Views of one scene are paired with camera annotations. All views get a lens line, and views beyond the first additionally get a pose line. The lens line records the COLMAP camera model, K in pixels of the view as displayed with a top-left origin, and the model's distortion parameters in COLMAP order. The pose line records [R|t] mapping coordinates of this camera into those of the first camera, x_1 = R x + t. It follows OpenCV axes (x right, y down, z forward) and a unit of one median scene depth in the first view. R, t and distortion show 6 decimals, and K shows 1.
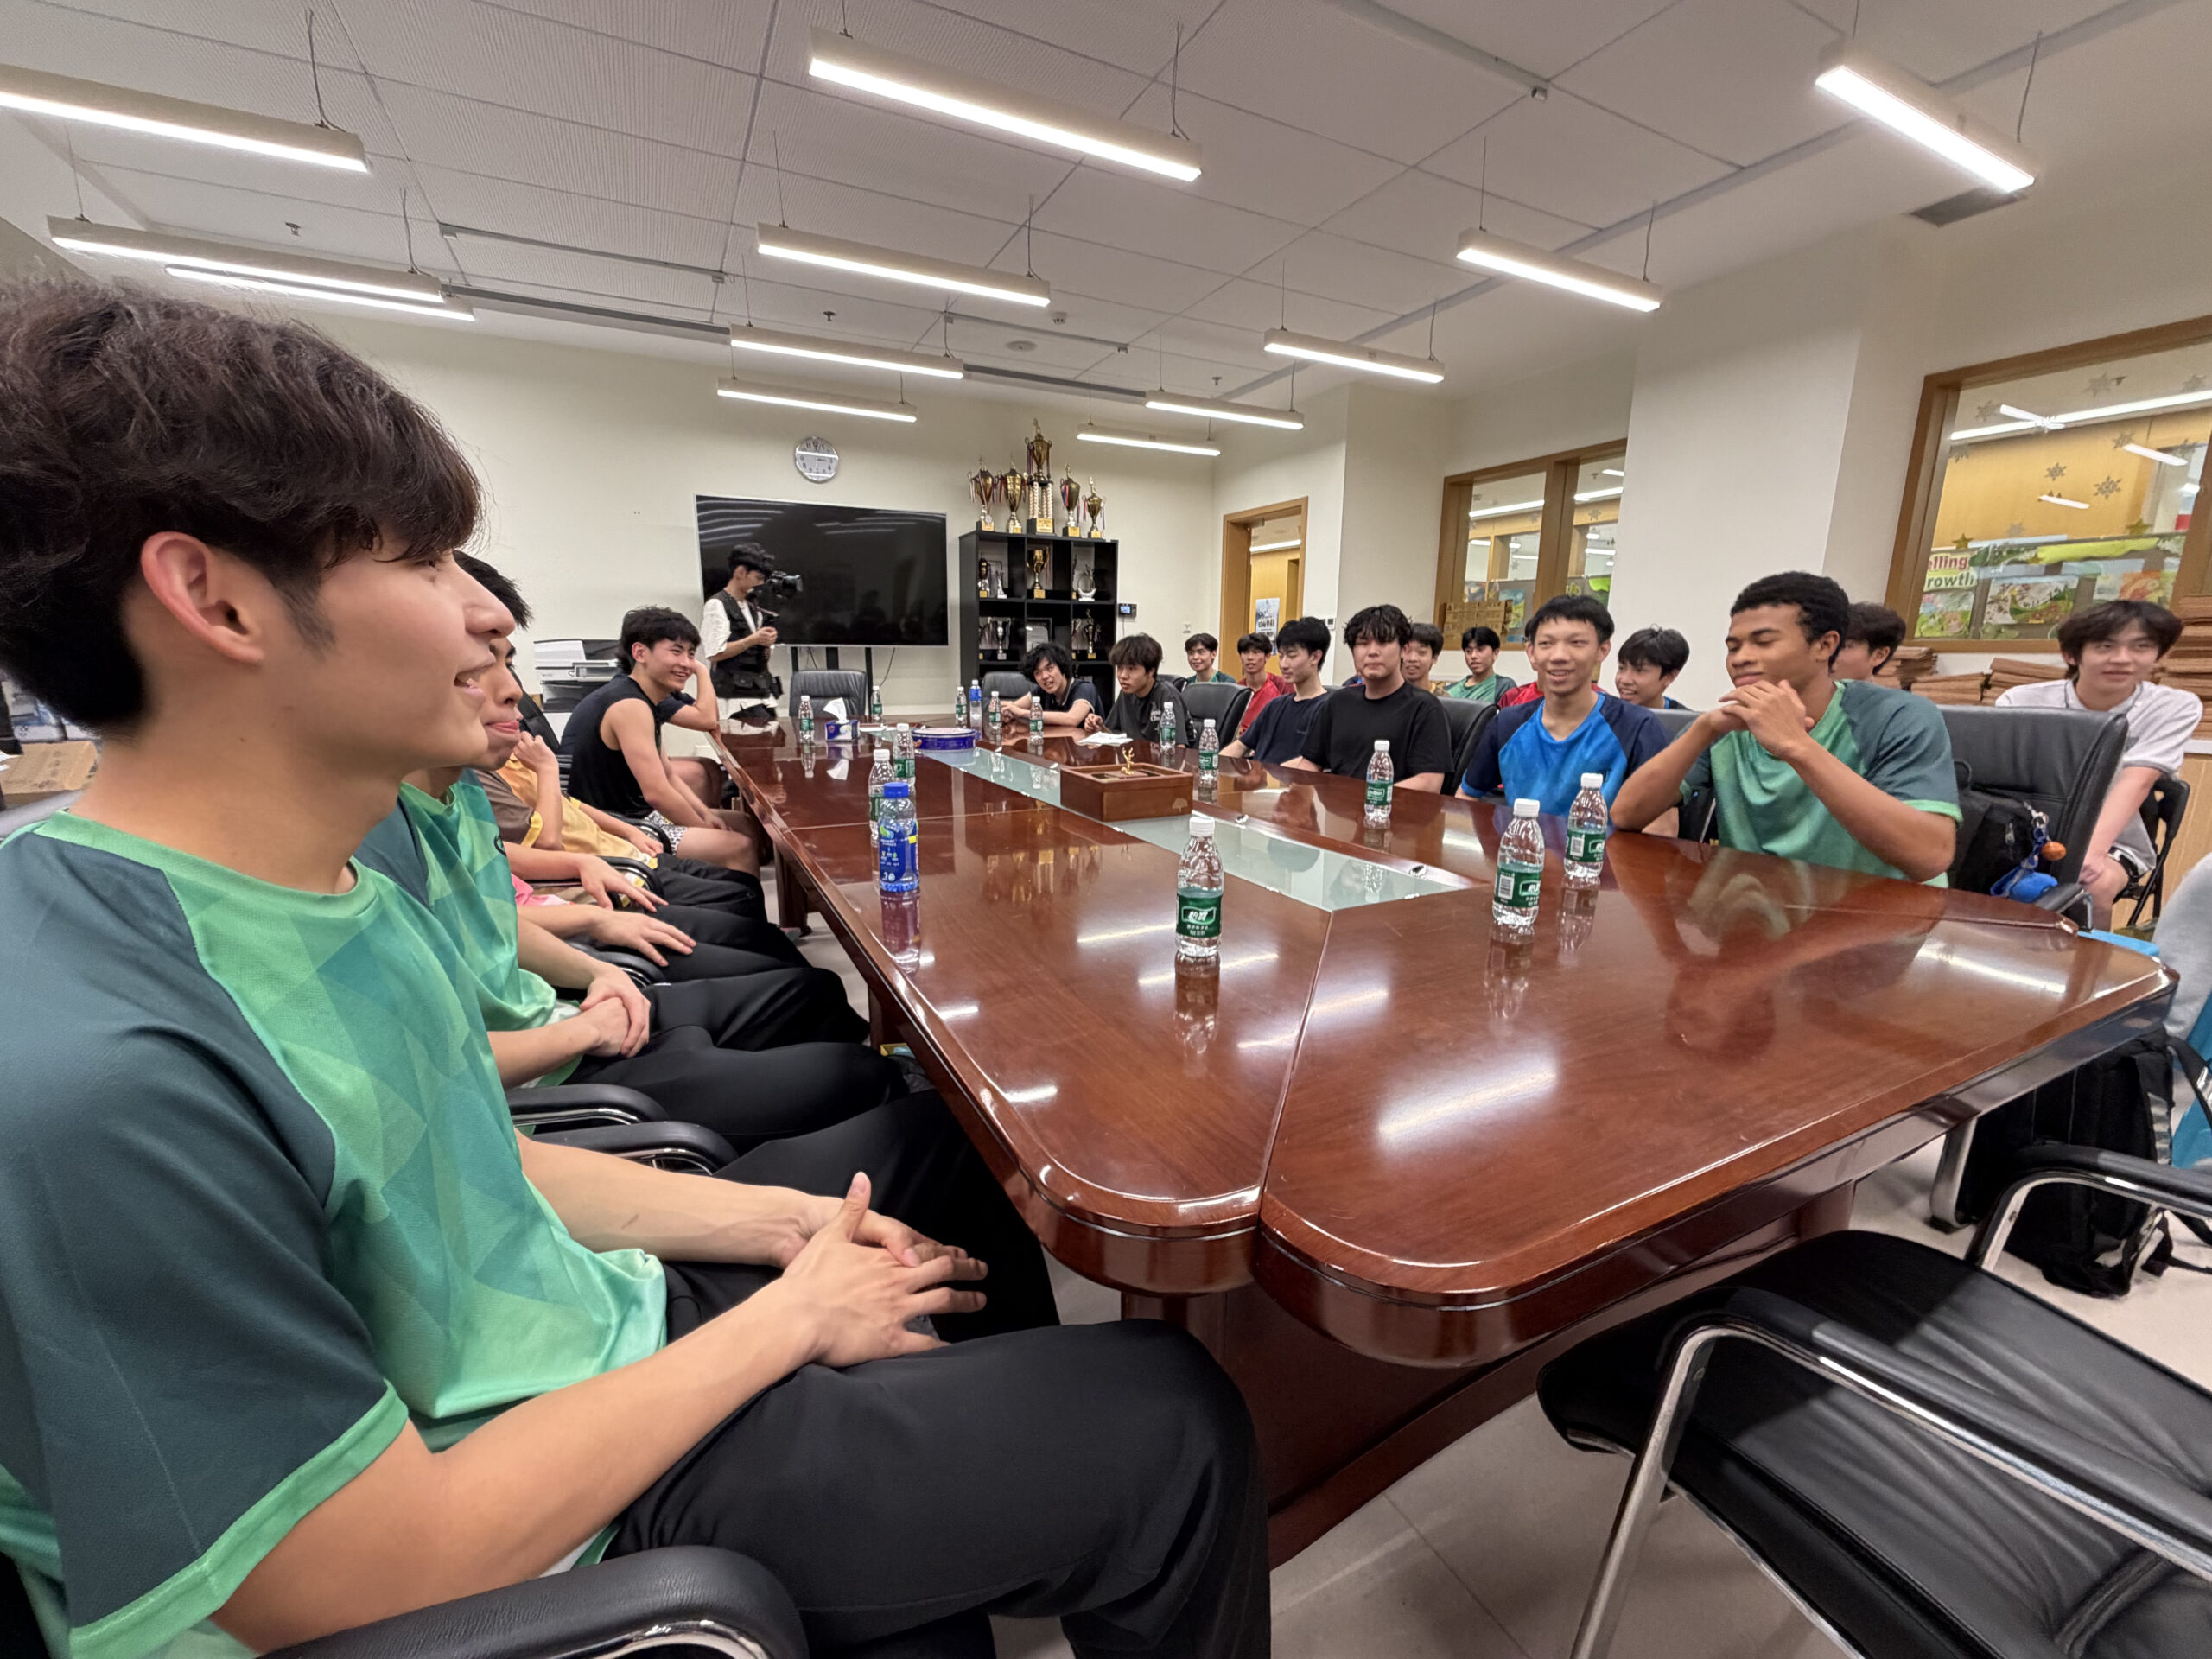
lens RADIAL K [[887.8, 0, 1103.3], [0, 887.8, 824.3], [0, 0, 1]] dist [-0.003895, 0.000029]
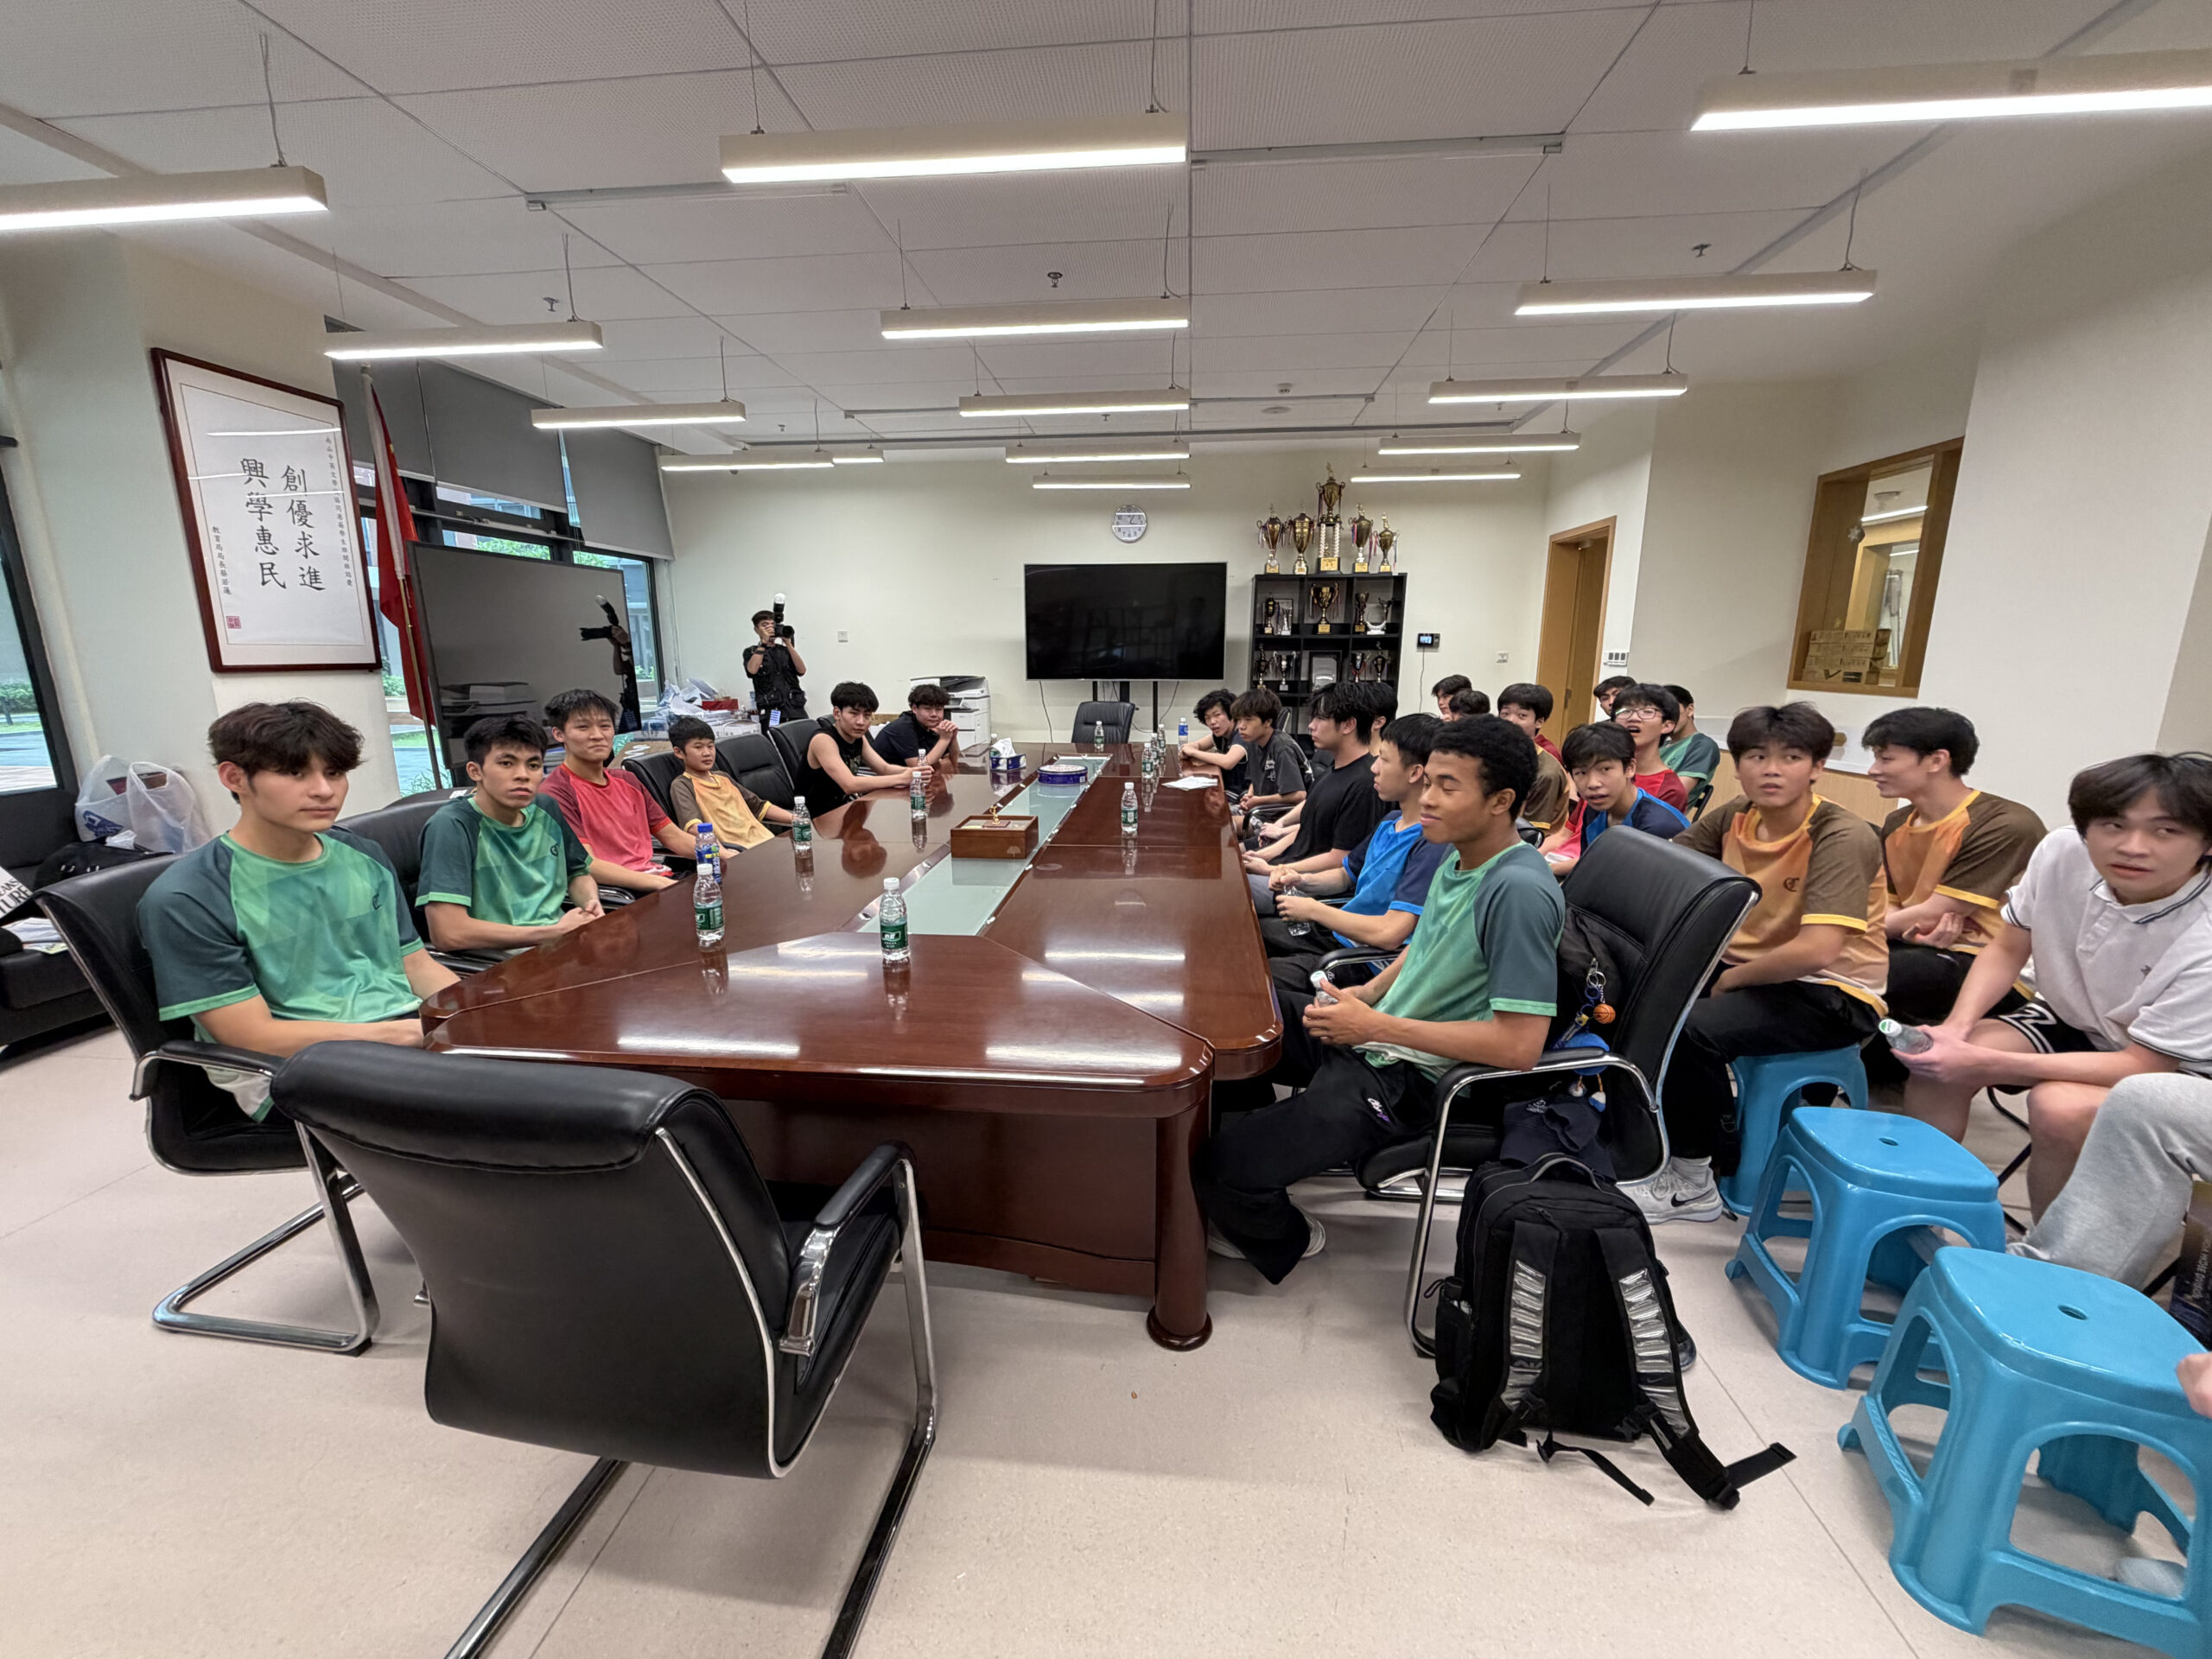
lens RADIAL K [[887.8, 0, 1107.1], [0, 887.8, 835.8], [0, 0, 1]] dist [-0.003895, 0.000029]
pose [[0.842576, 0.103476, -0.528544, 0.298342], [-0.094094, 0.994559, 0.044711, -0.040315], [0.530295, 0.012060, 0.847728, -0.020953]]
